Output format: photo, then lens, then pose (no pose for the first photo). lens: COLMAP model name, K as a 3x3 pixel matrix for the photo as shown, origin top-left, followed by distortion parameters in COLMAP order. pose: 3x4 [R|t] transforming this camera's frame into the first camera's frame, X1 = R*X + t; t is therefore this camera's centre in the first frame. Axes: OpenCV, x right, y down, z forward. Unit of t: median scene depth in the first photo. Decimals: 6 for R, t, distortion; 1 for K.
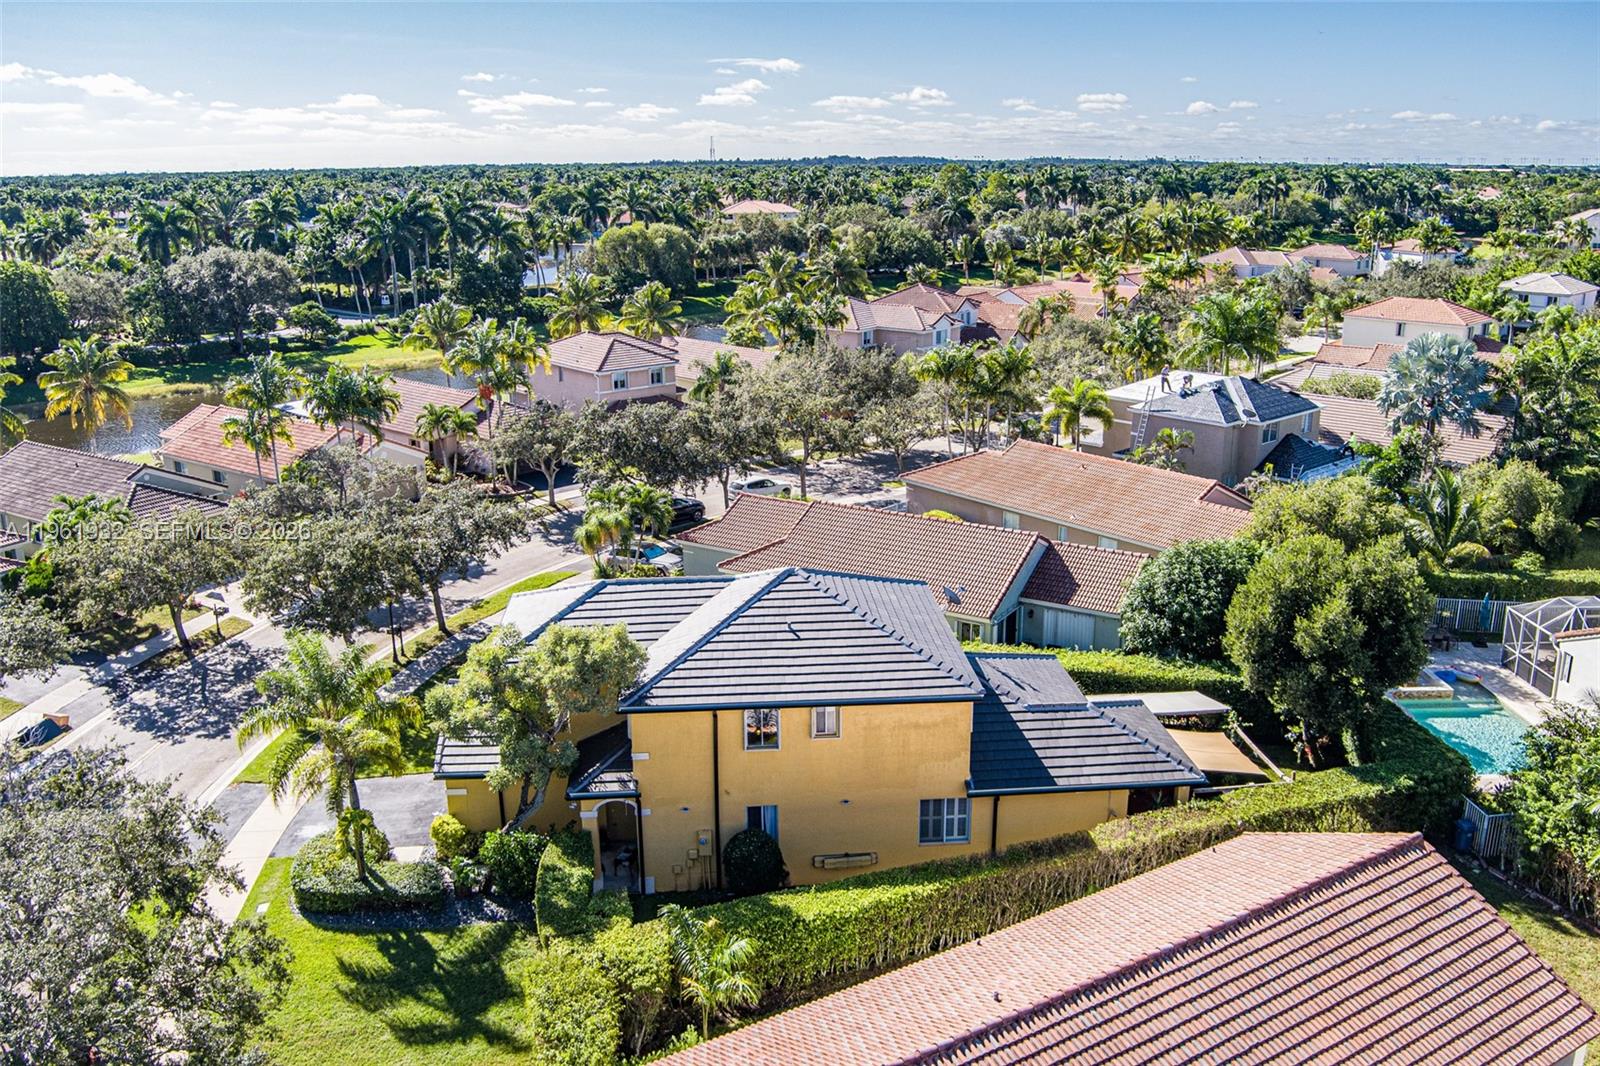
lens RADIAL K [[1302.9, 0, 797.9], [0, 1302.9, 526.9], [0, 0, 1]] dist [-0.077081, 0.029519]
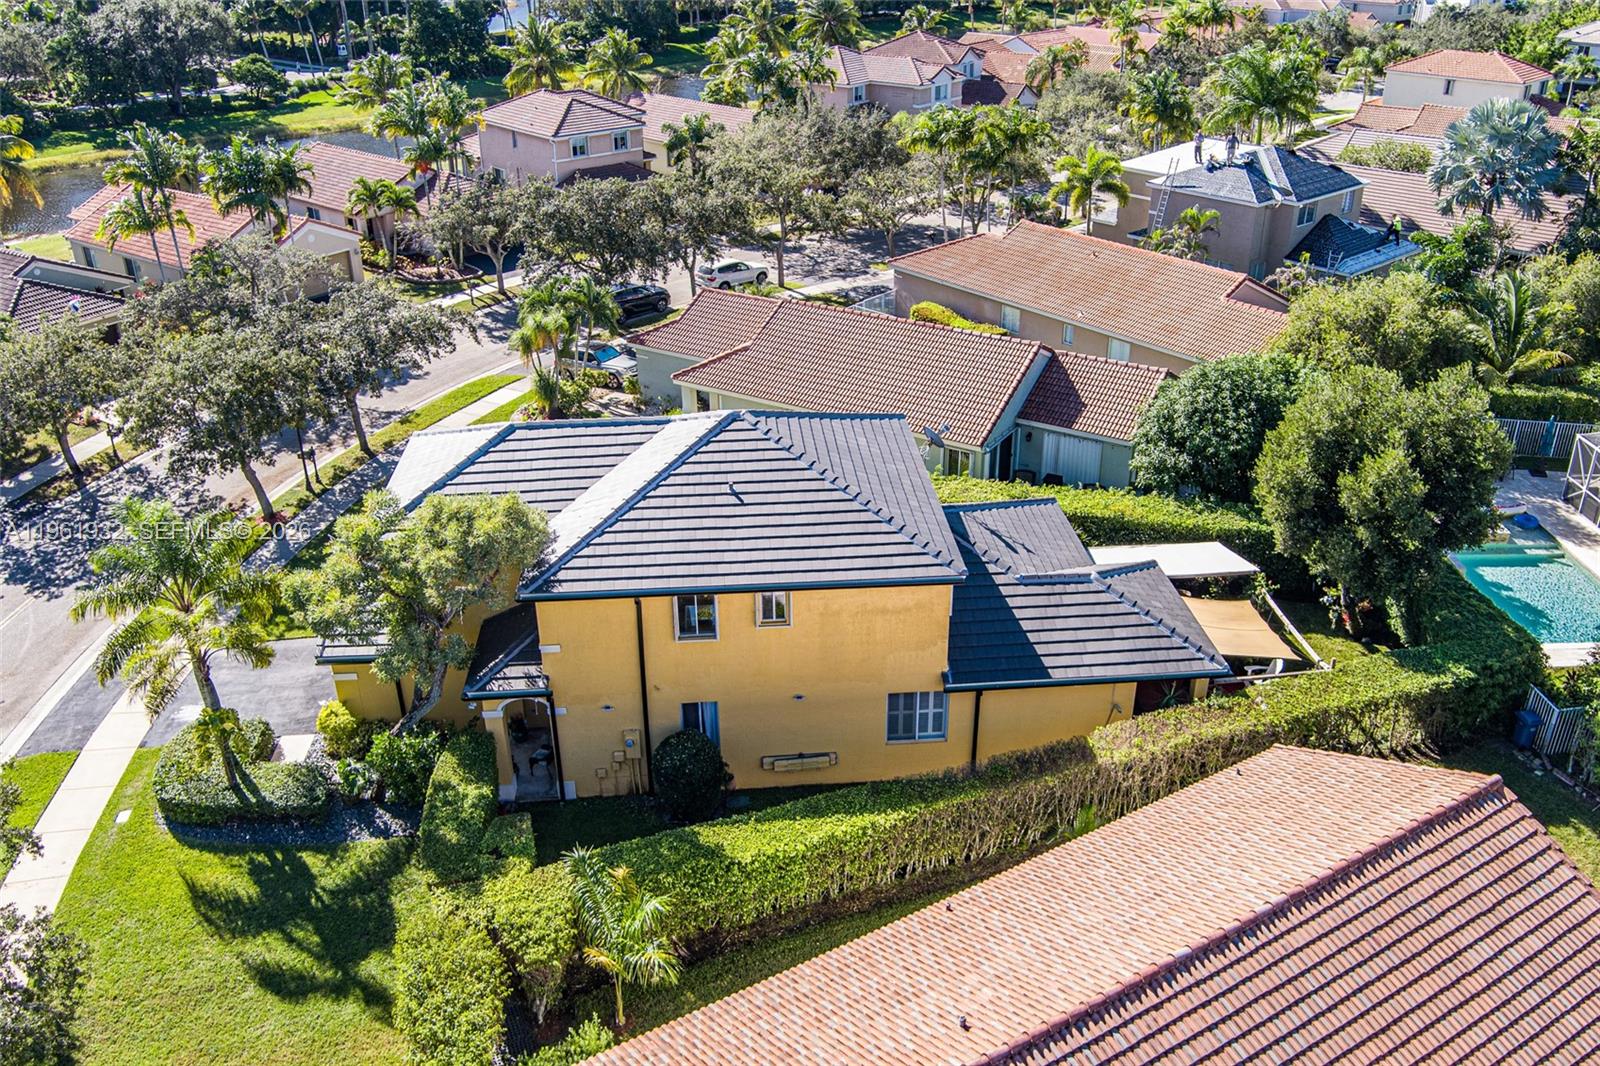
lens RADIAL K [[1302.9, 0, 798.5], [0, 1302.9, 534.3], [0, 0, 1]] dist [-0.077081, 0.029519]
pose [[0.999999, -0.001389, -0.000244, 0.027261], [0.001410, 0.981640, 0.190736, -0.038333], [-0.000025, -0.190736, 0.981641, 0.144198]]
